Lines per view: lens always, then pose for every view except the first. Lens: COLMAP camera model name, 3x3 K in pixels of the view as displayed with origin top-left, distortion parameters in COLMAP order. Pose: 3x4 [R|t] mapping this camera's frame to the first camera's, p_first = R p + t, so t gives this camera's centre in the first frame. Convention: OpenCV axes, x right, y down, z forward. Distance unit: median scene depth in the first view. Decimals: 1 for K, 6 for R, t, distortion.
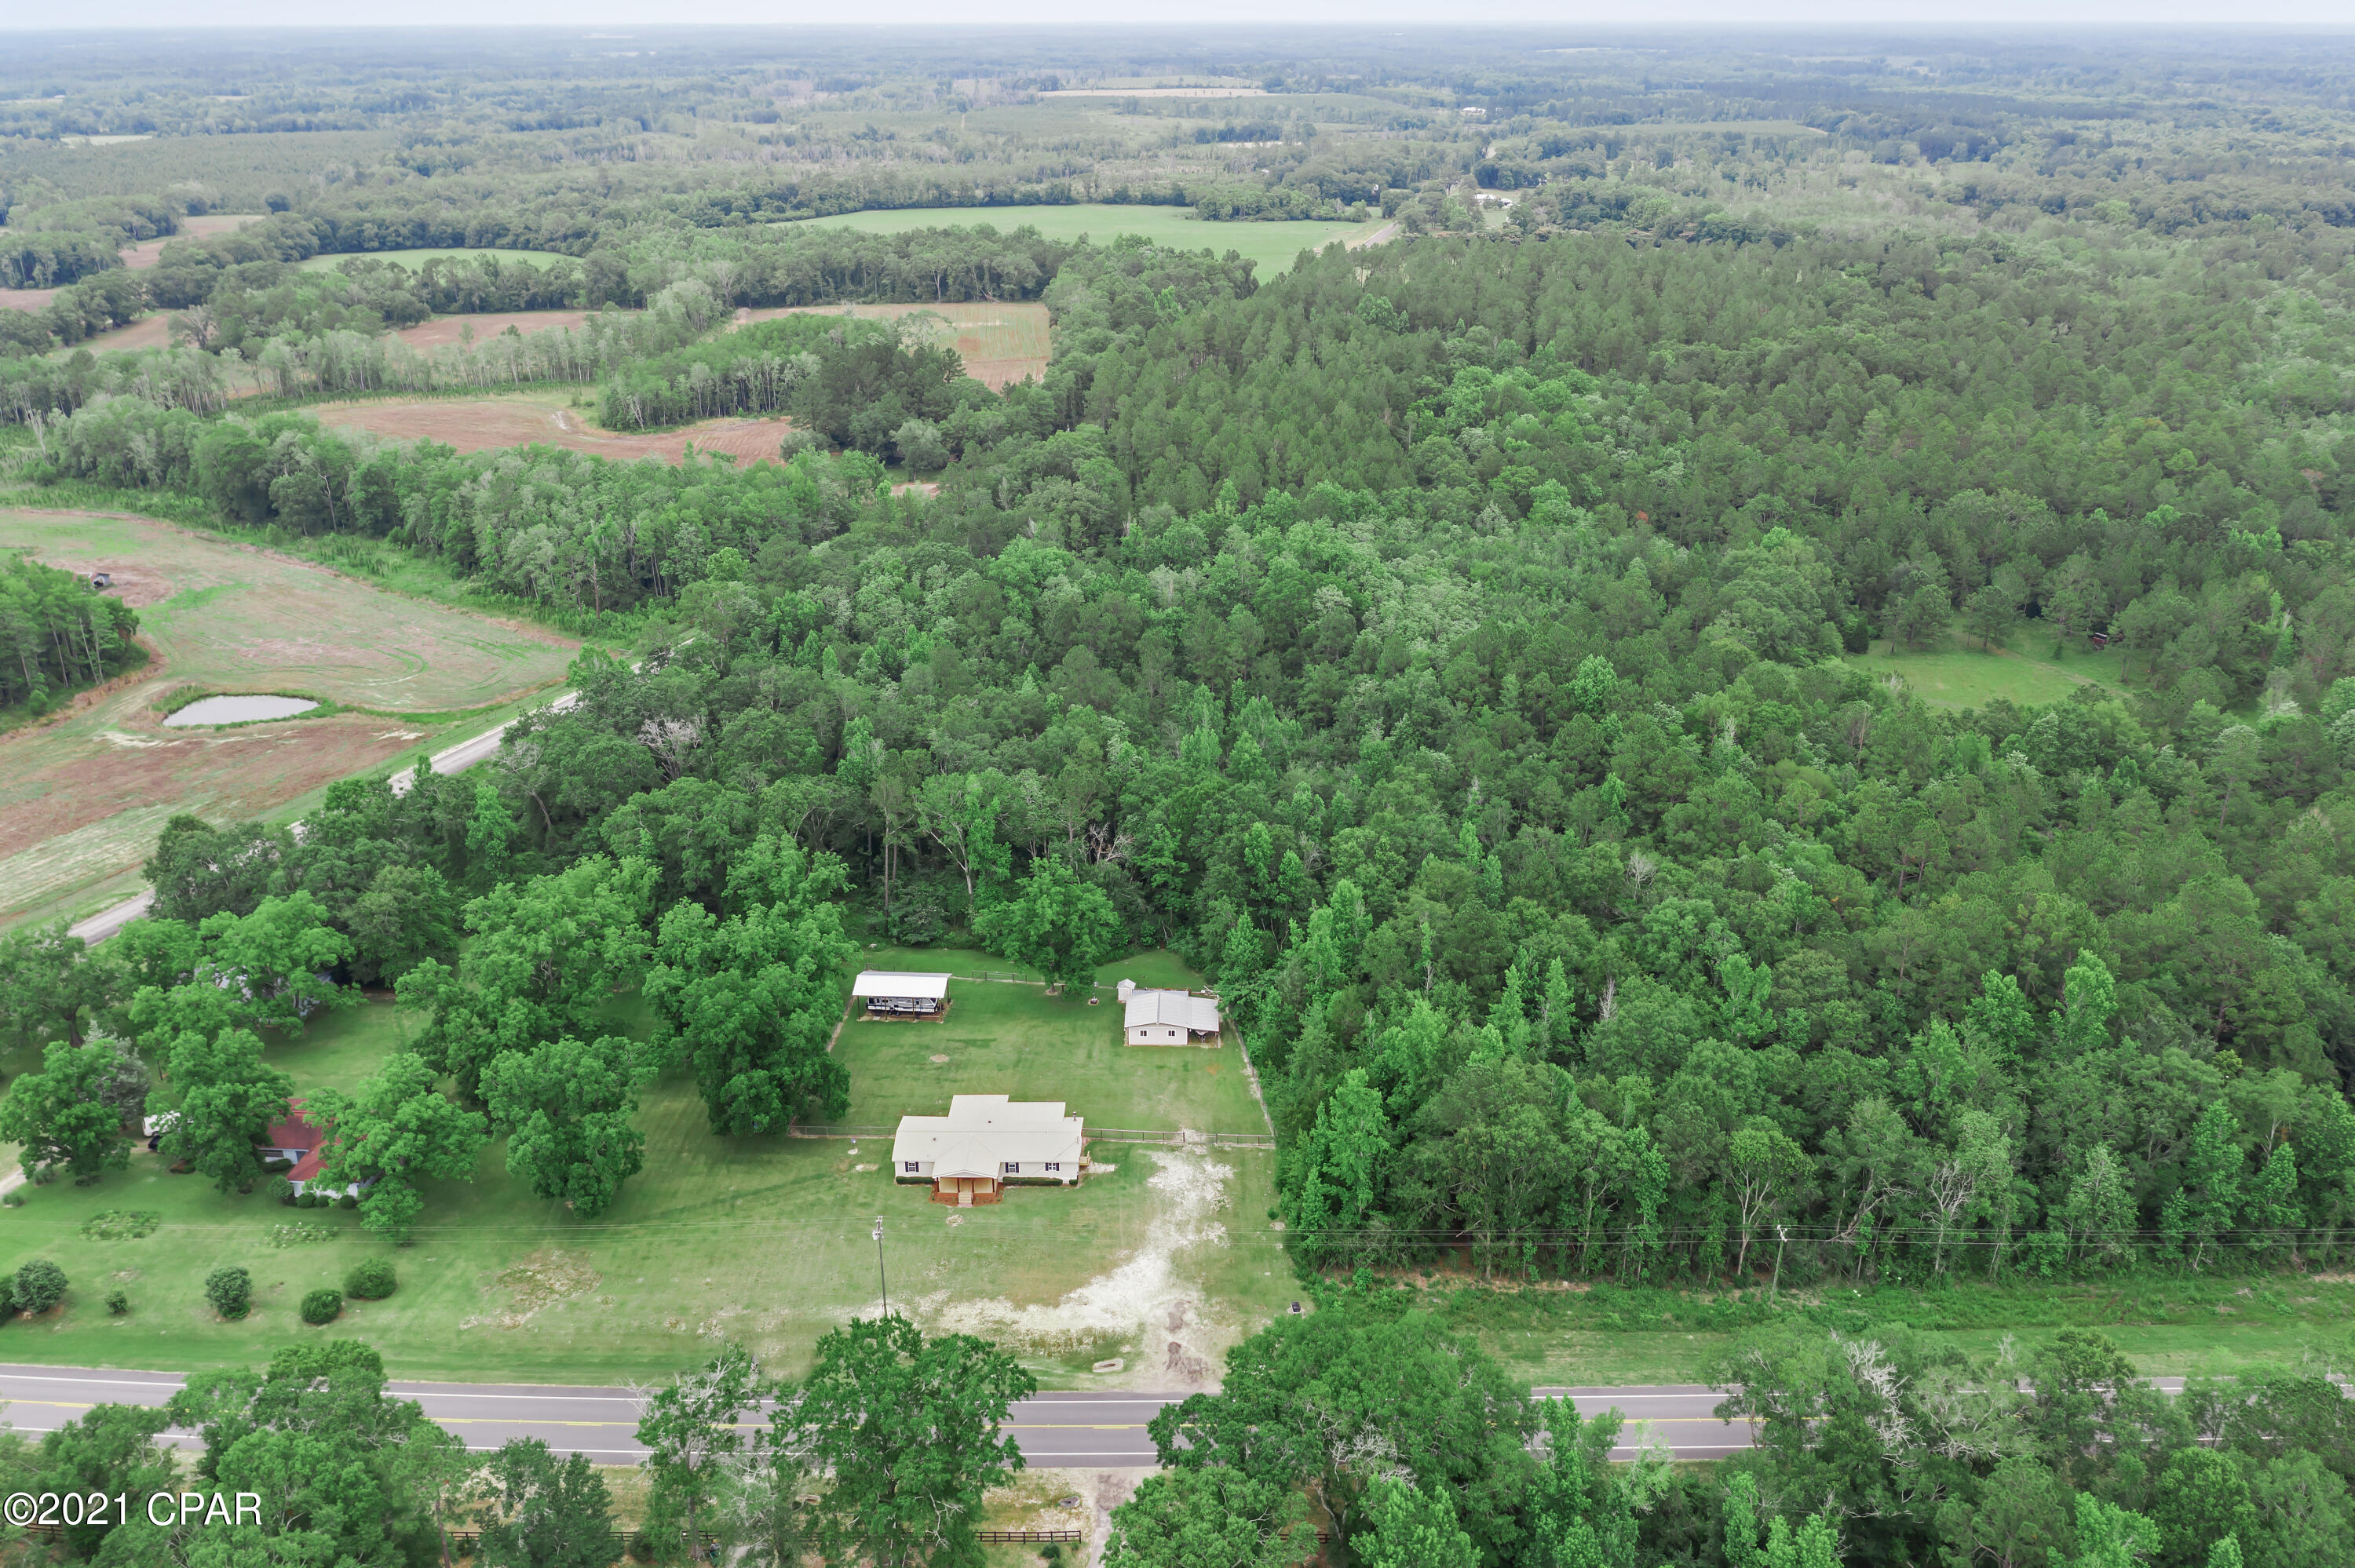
lens RADIAL K [[1863.7, 0, 1177.0], [0, 1863.7, 786.3], [0, 0, 1]] dist [-0.015545, -0.001273]
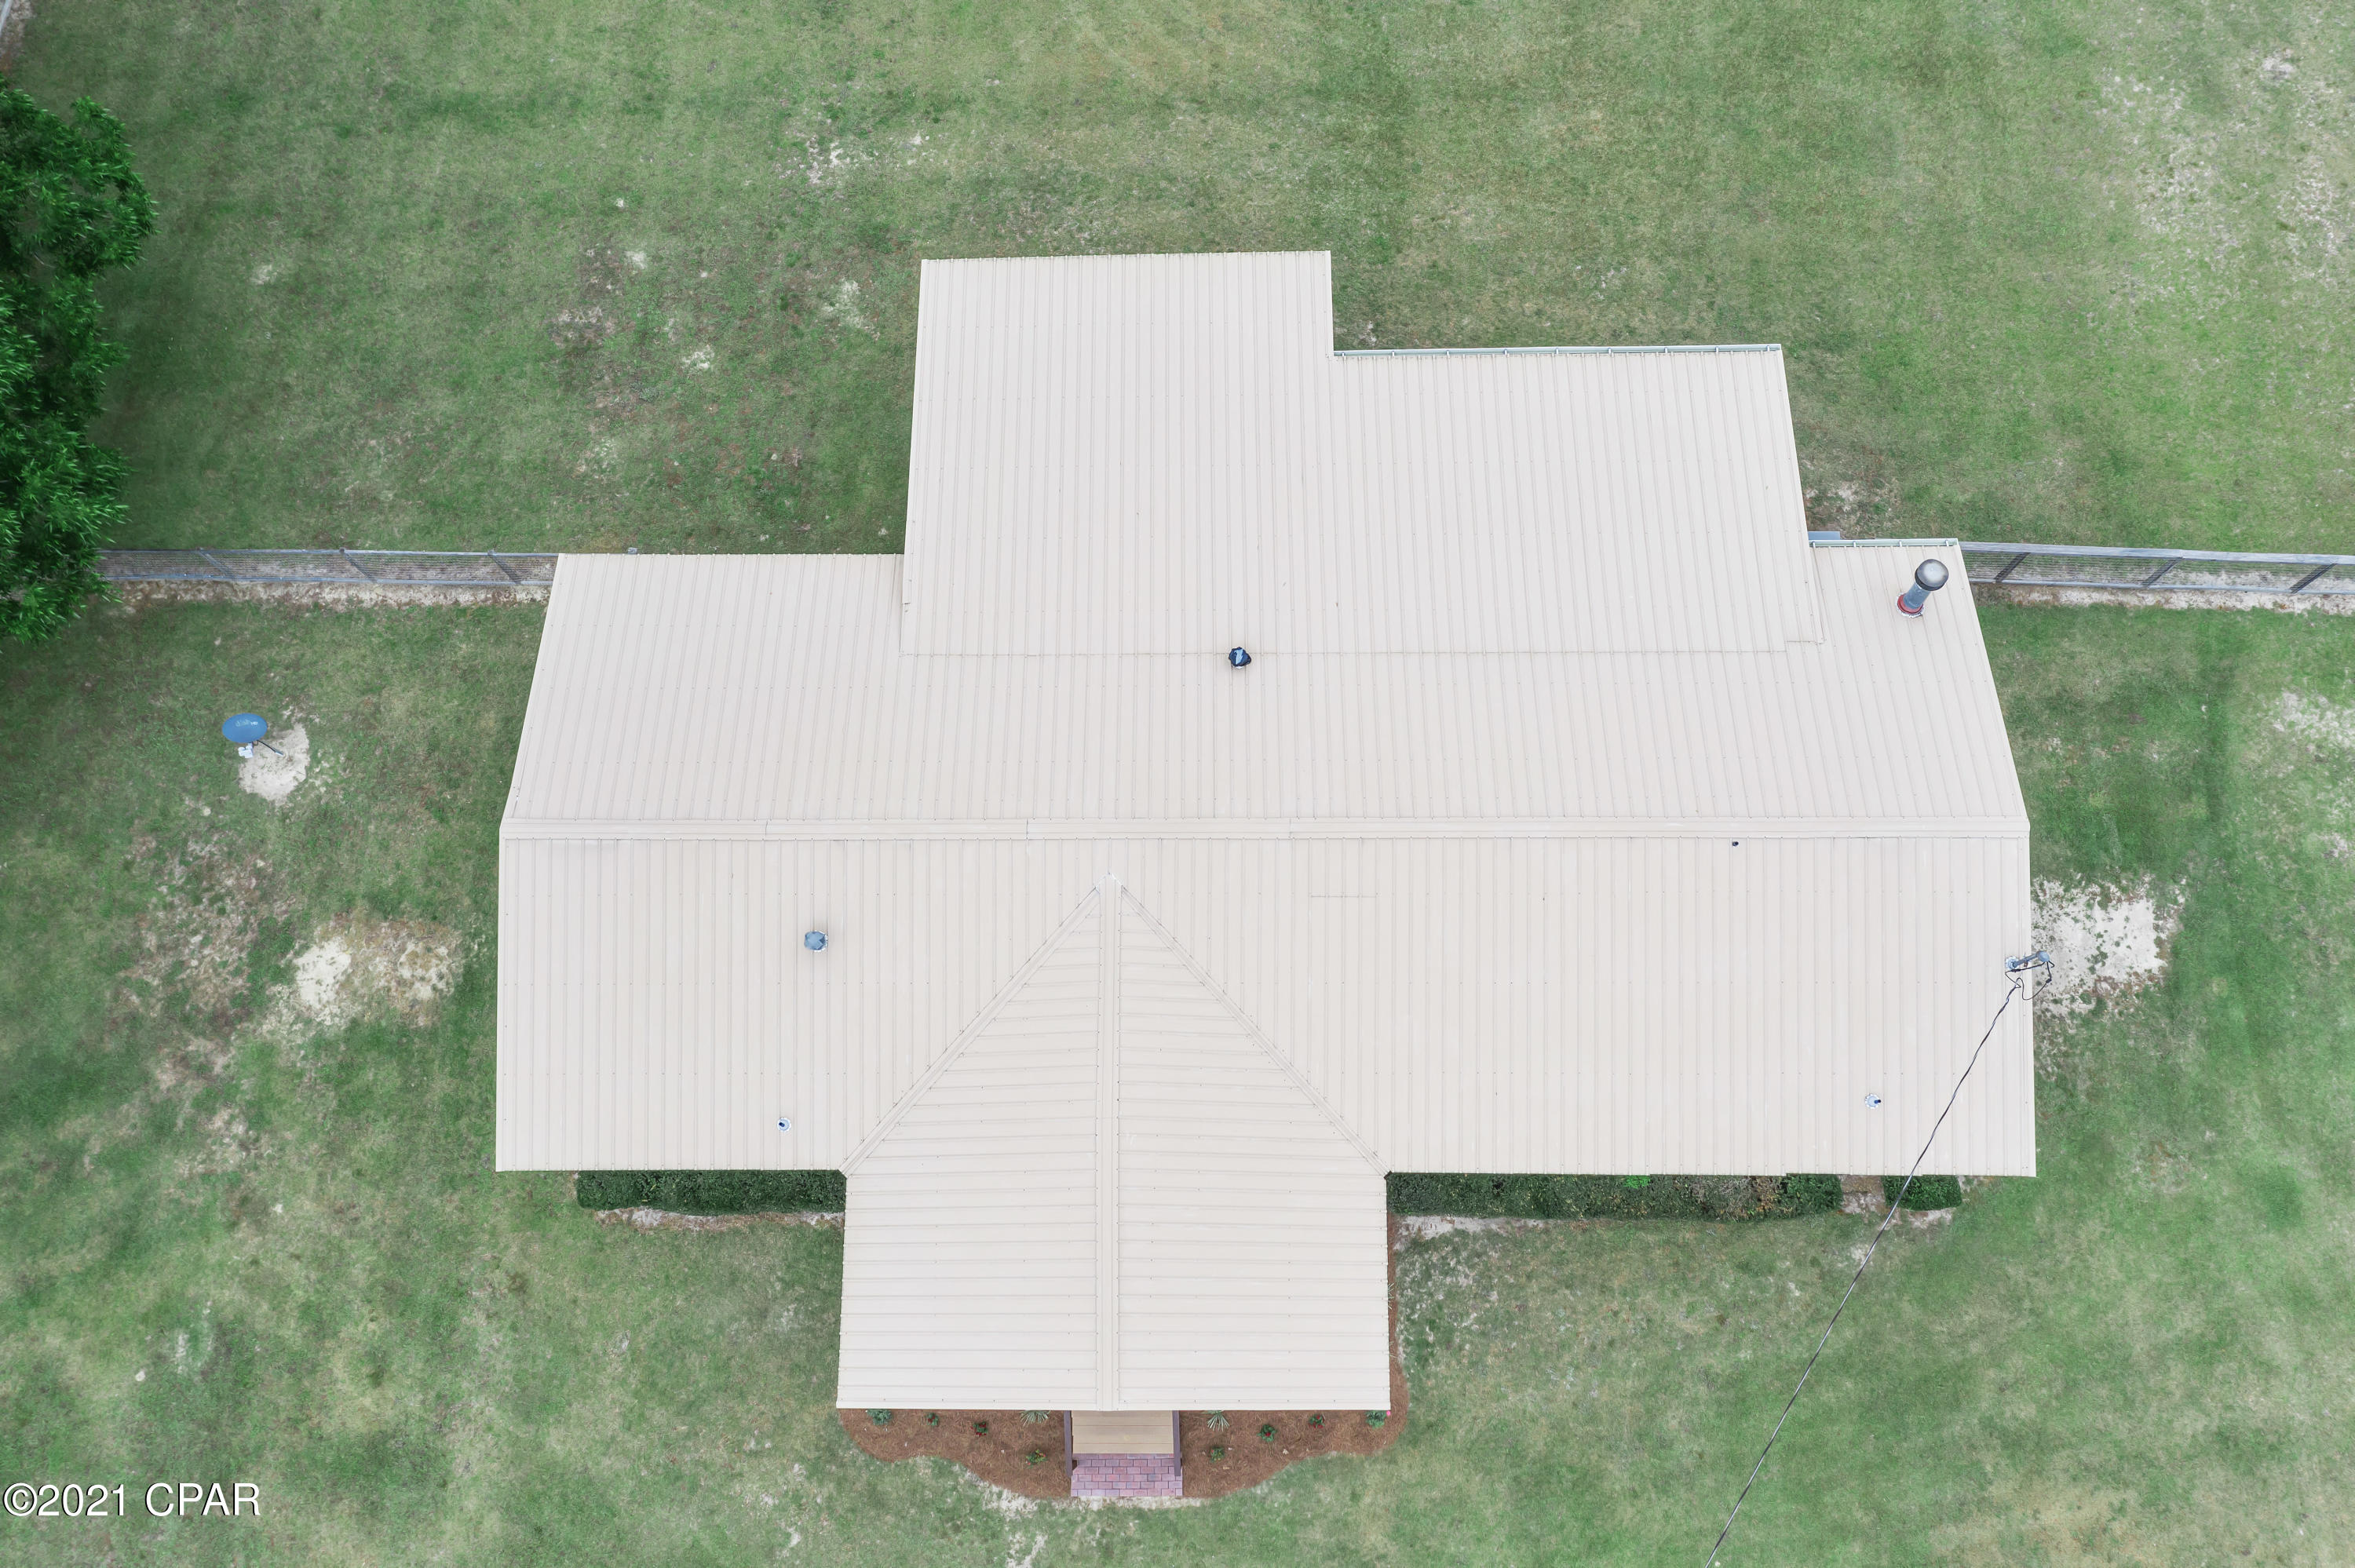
lens RADIAL K [[1863.7, 0, 1182.9], [0, 1863.7, 793.9], [0, 0, 1]] dist [-0.015545, -0.001273]
pose [[0.999631, -0.014217, -0.023126, -0.089369], [0.026959, 0.619867, 0.784244, 0.077499], [0.003185, -0.784578, 0.620022, 0.804842]]
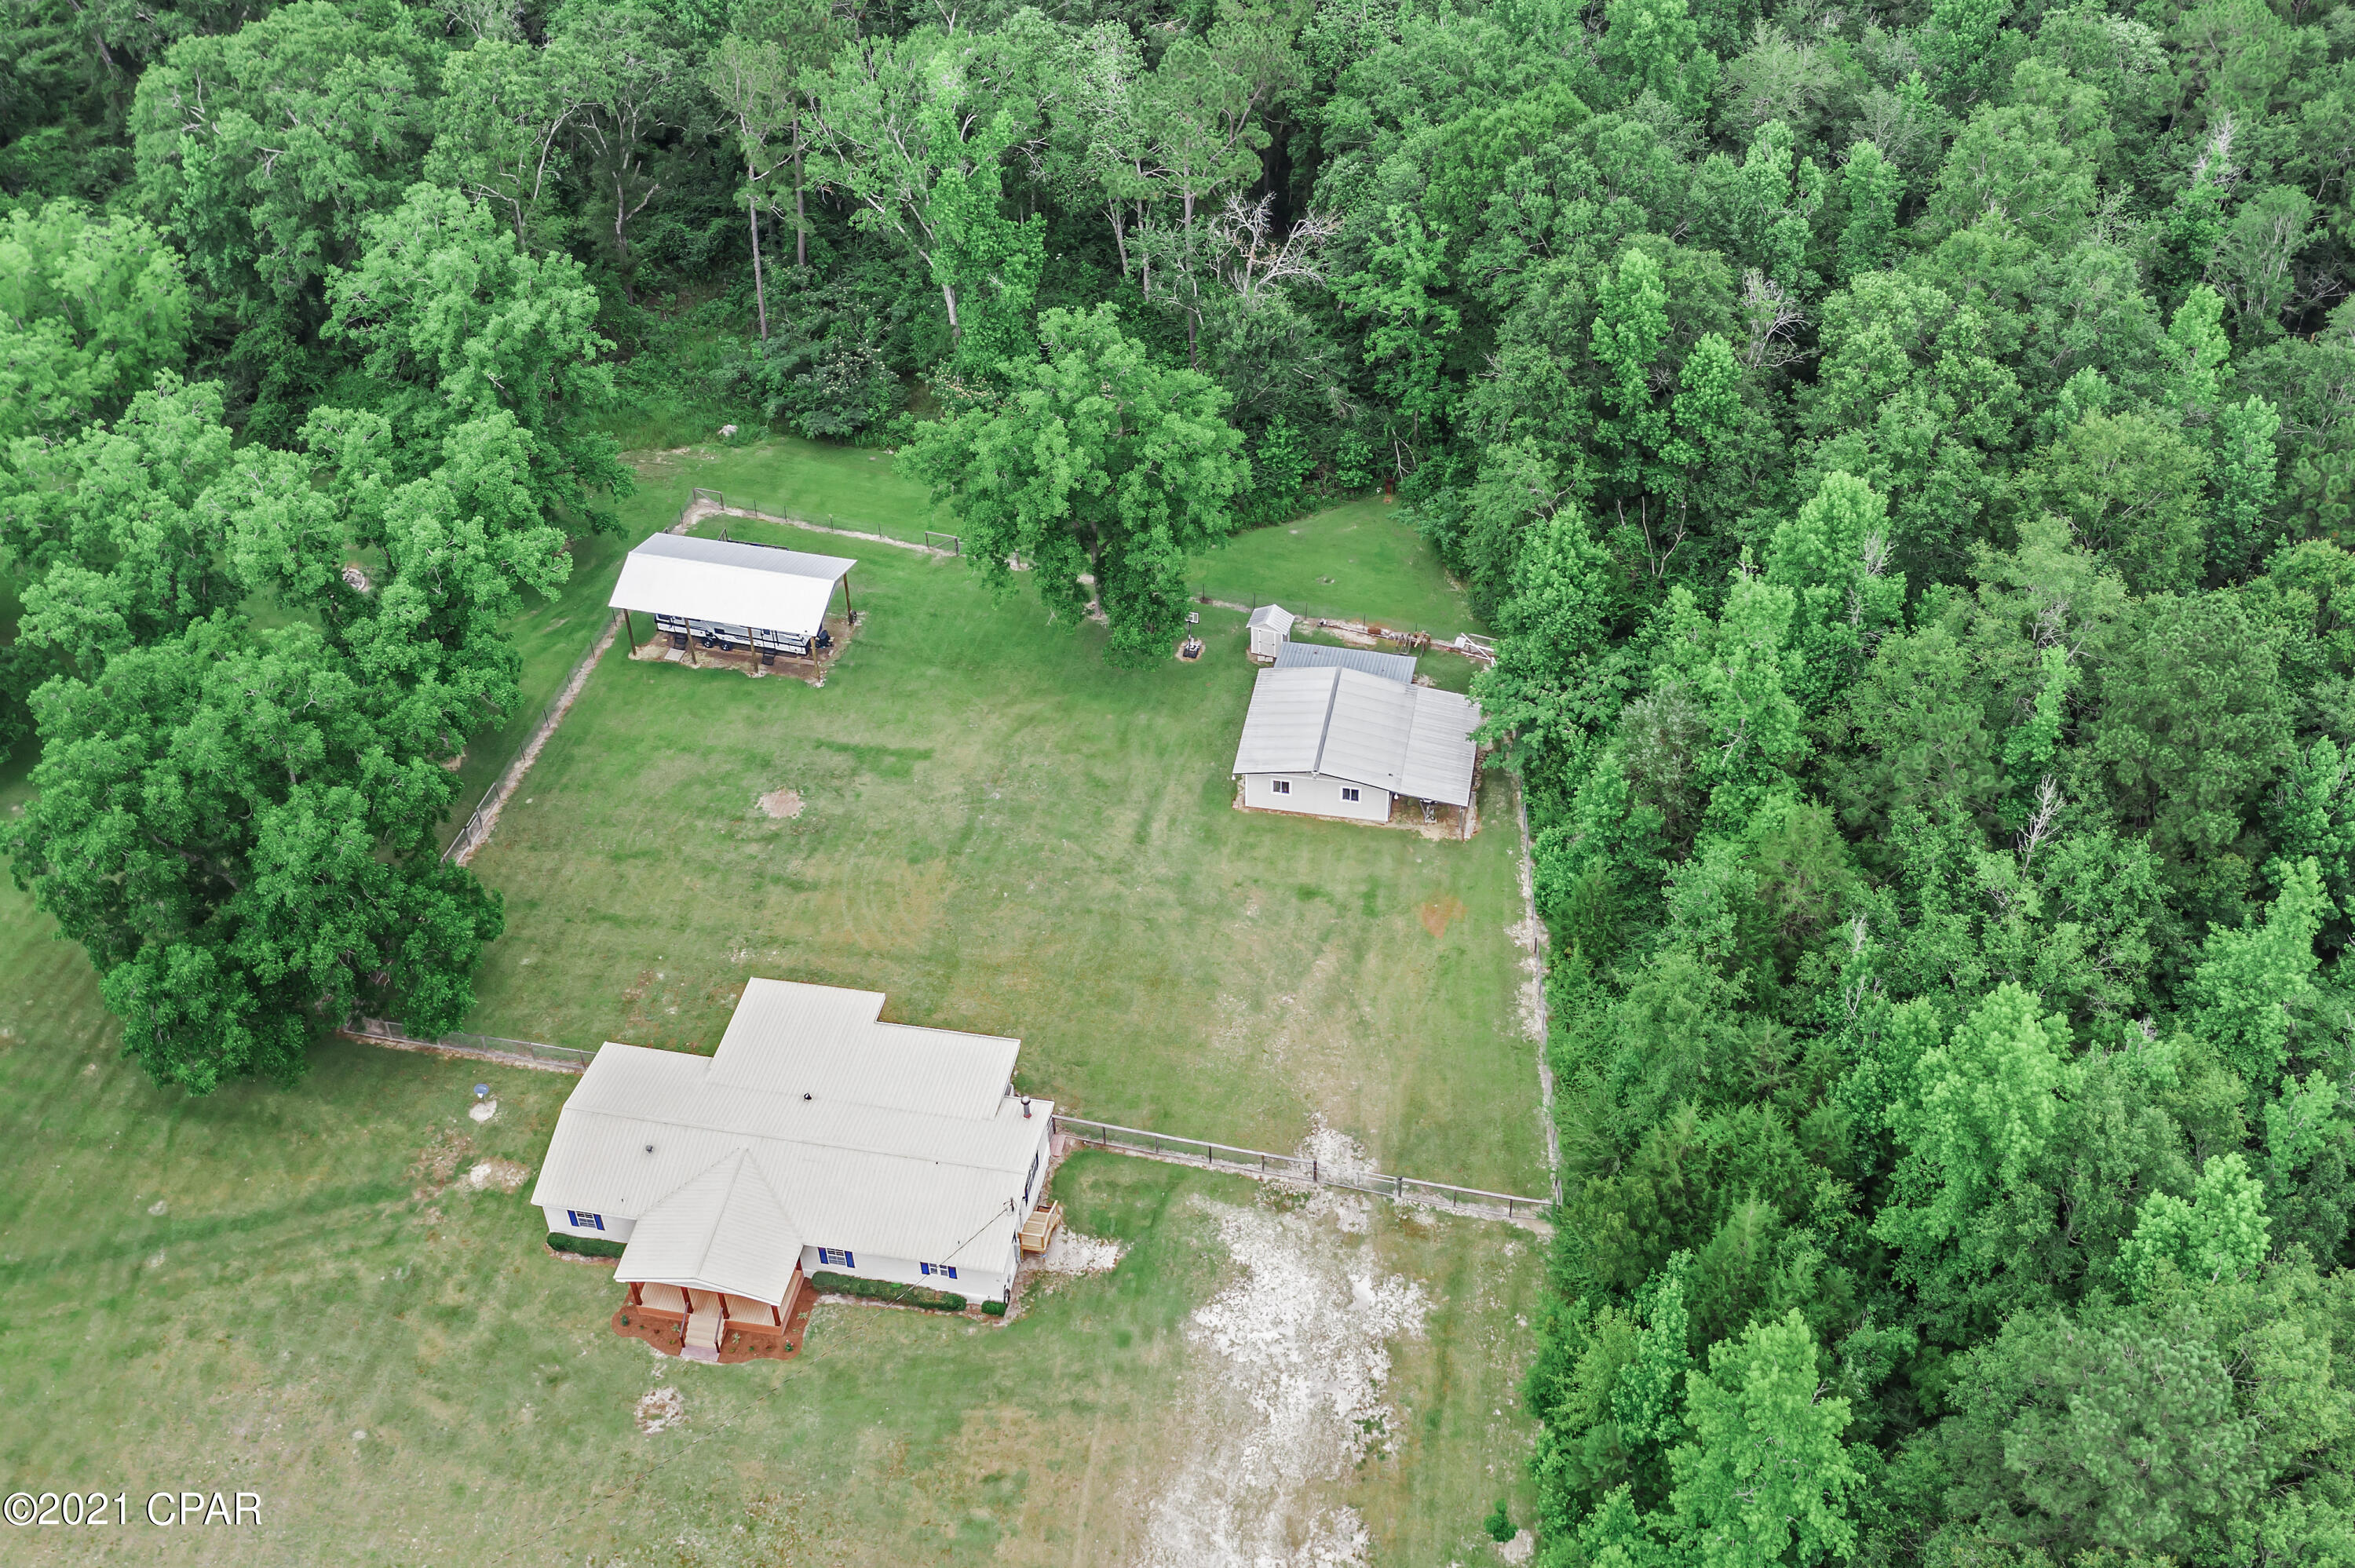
lens RADIAL K [[2535.4, 0, 1196.9], [0, 2535.4, 704.2], [0, 0, 1]] dist [-0.007497, 0.000000]
pose [[0.985063, 0.102822, -0.138128, 0.037240], [-0.049908, 0.938201, 0.342473, -0.069300], [0.164806, -0.330464, 0.929318, 0.487083]]
